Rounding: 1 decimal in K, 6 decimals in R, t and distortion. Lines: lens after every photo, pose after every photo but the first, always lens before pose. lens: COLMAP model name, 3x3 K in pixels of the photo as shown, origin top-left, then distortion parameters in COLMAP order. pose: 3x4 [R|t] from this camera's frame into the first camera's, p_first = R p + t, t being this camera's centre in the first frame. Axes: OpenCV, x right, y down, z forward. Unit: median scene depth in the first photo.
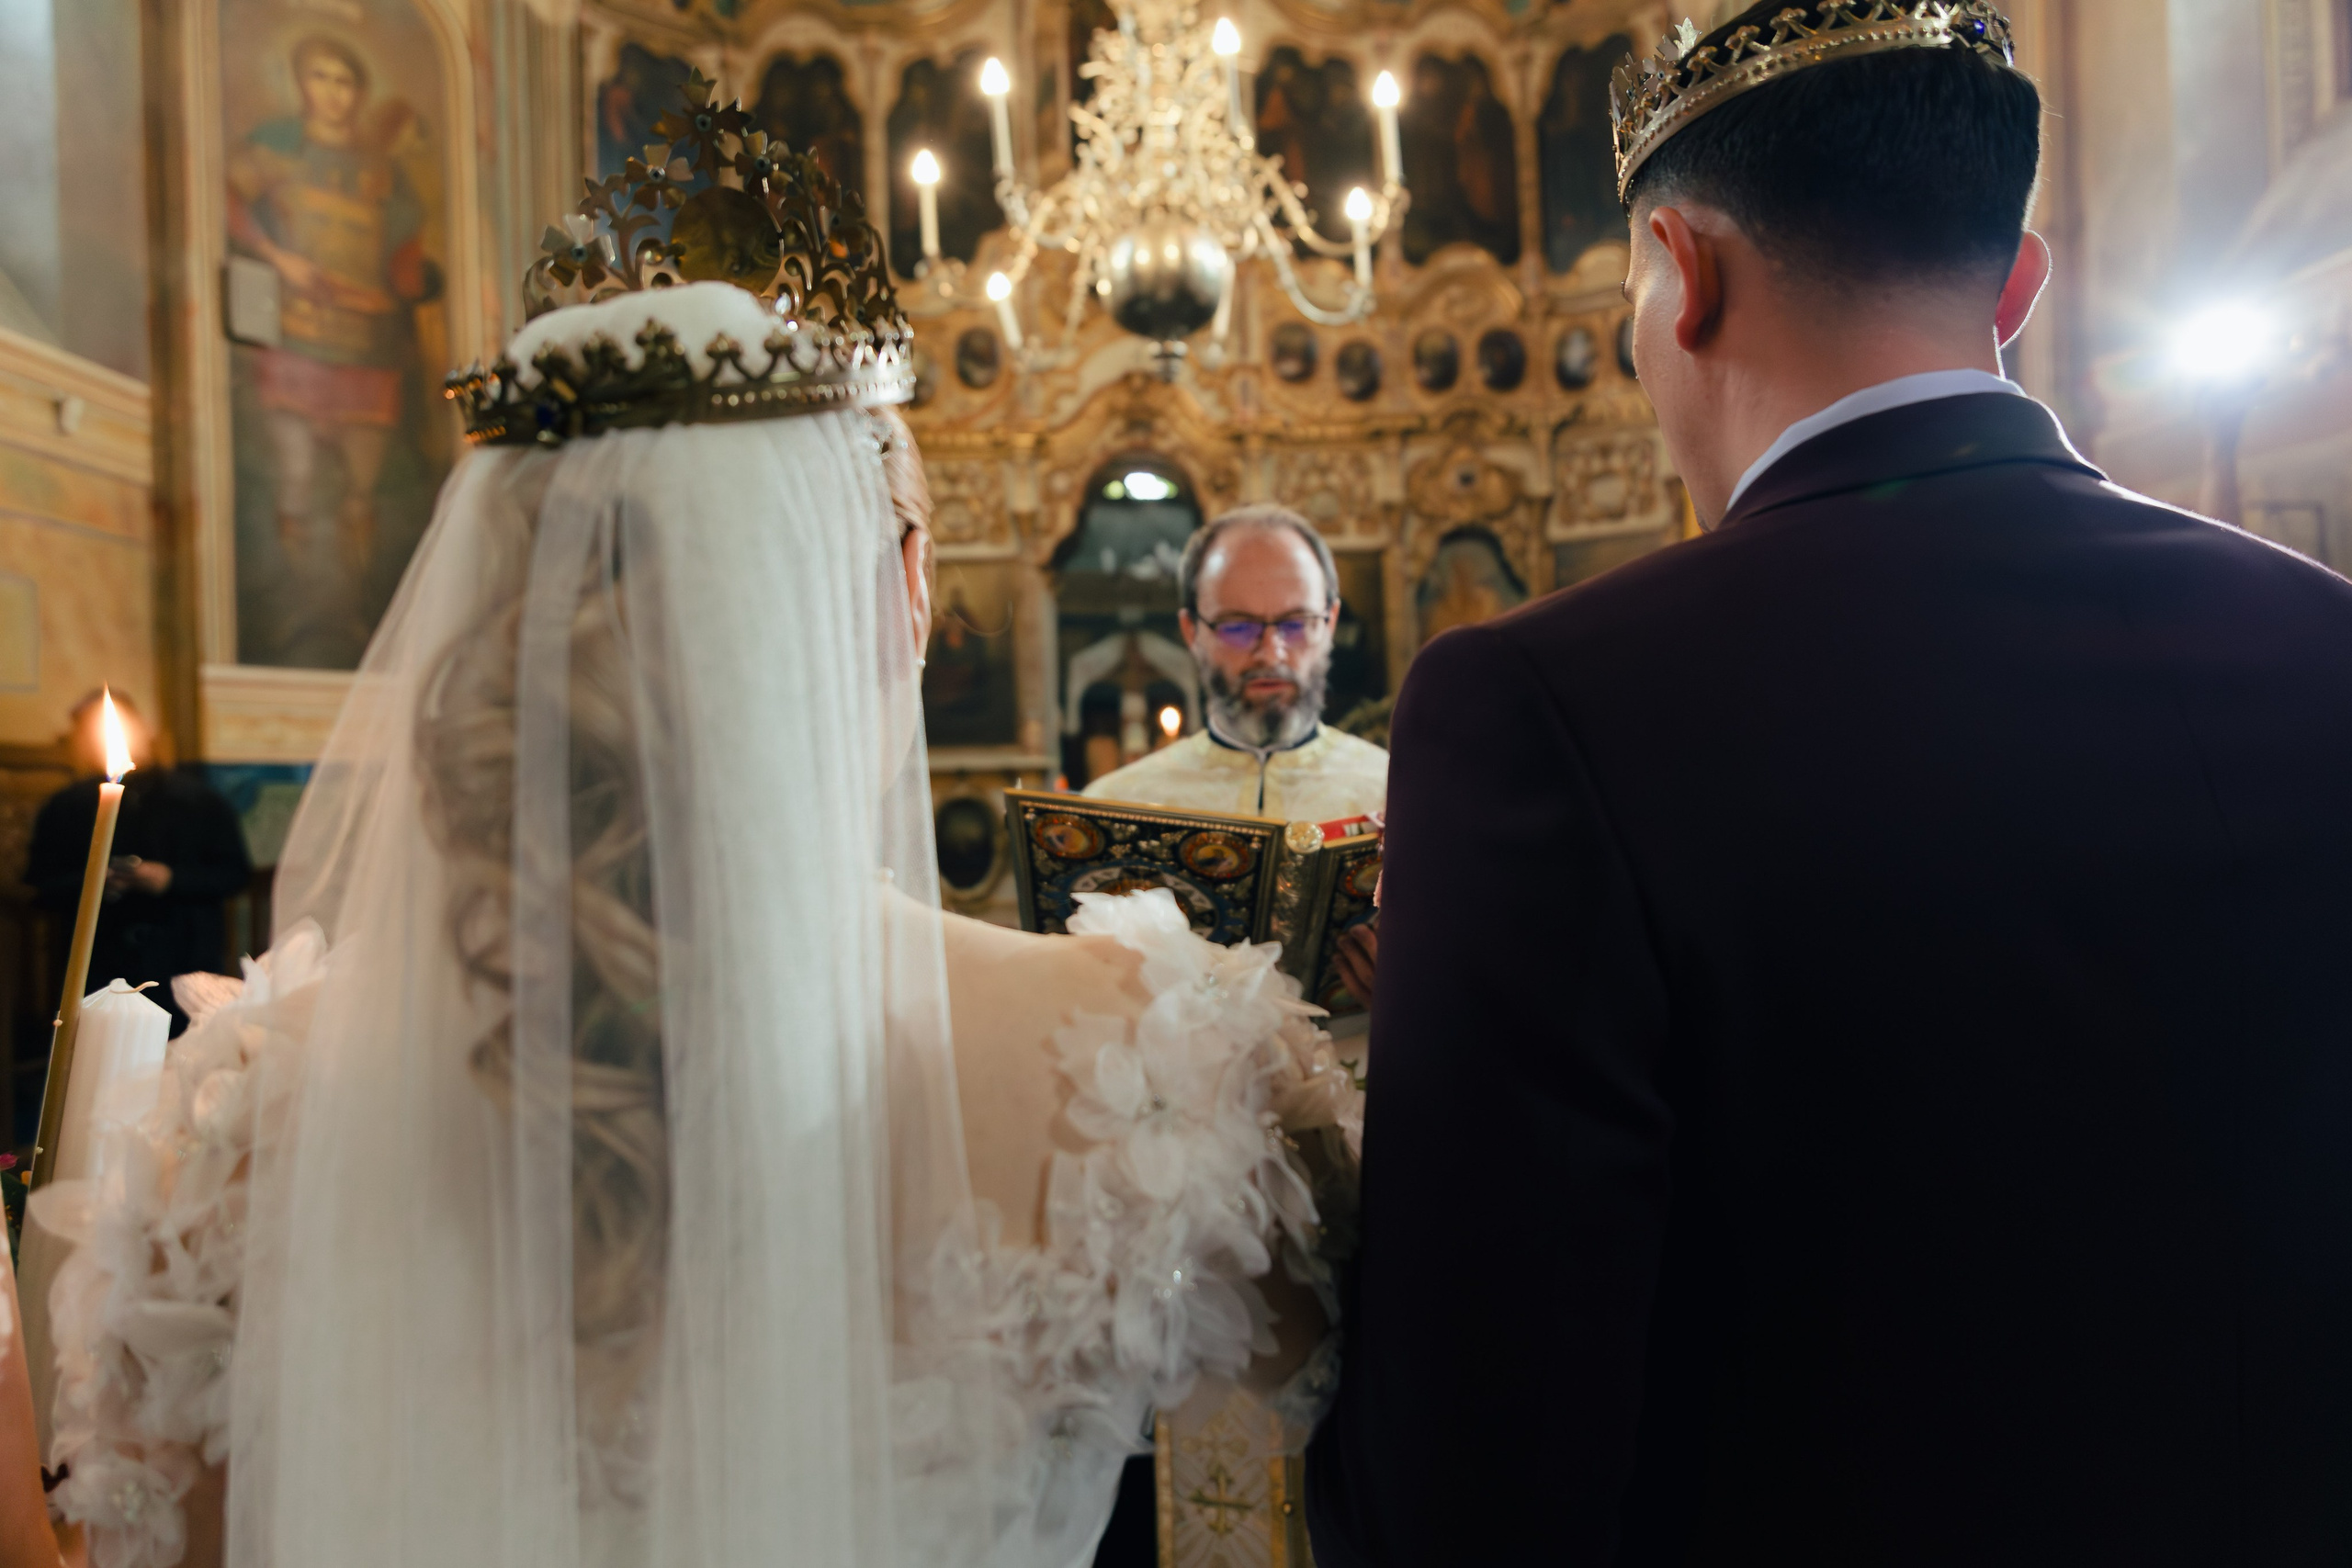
lens RADIAL K [[1594.0, 0, 1172.7], [0, 1594.0, 763.7], [0, 0, 1]] dist [0.009949, 0.002202]
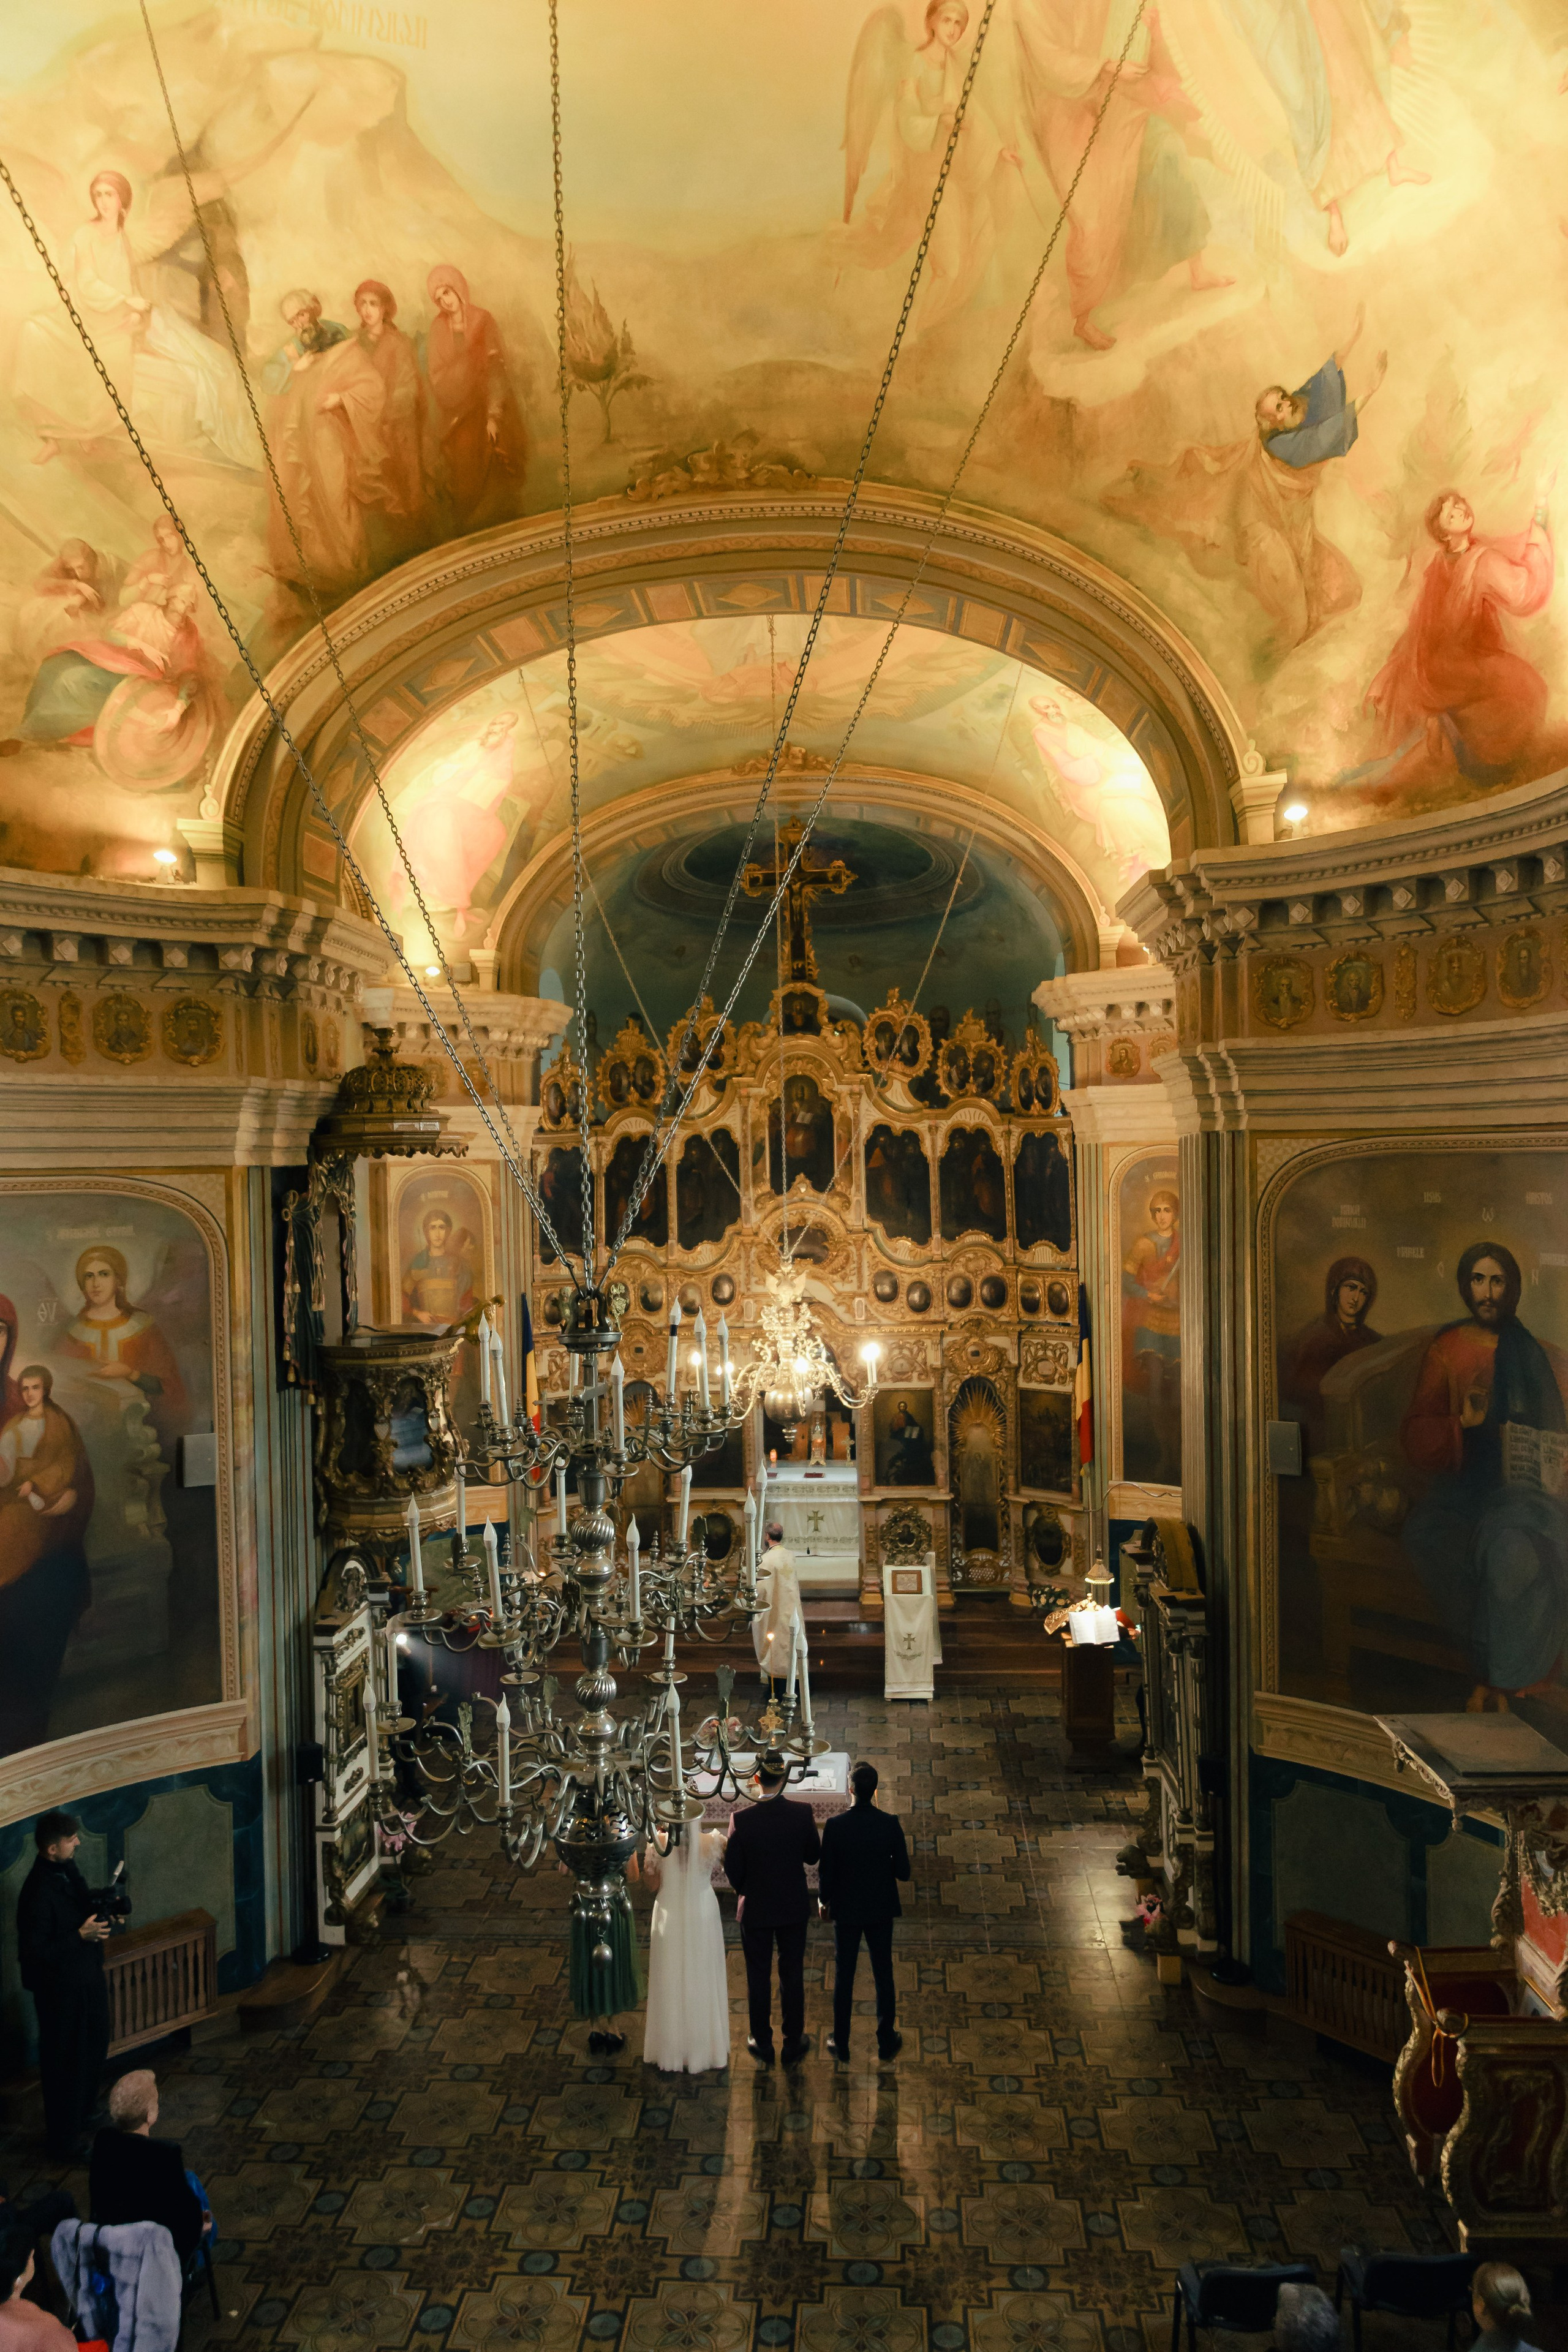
lens RADIAL K [[1594.2, 0, 768.1], [0, 1594.2, 1167.2], [0, 0, 1]] dist [0.009949, 0.002202]
pose [[0.993983, 0.004005, -0.109465, 0.145241], [-0.002706, 0.999924, 0.012008, -0.425736], [0.109504, -0.011640, 0.993918, -0.933264]]
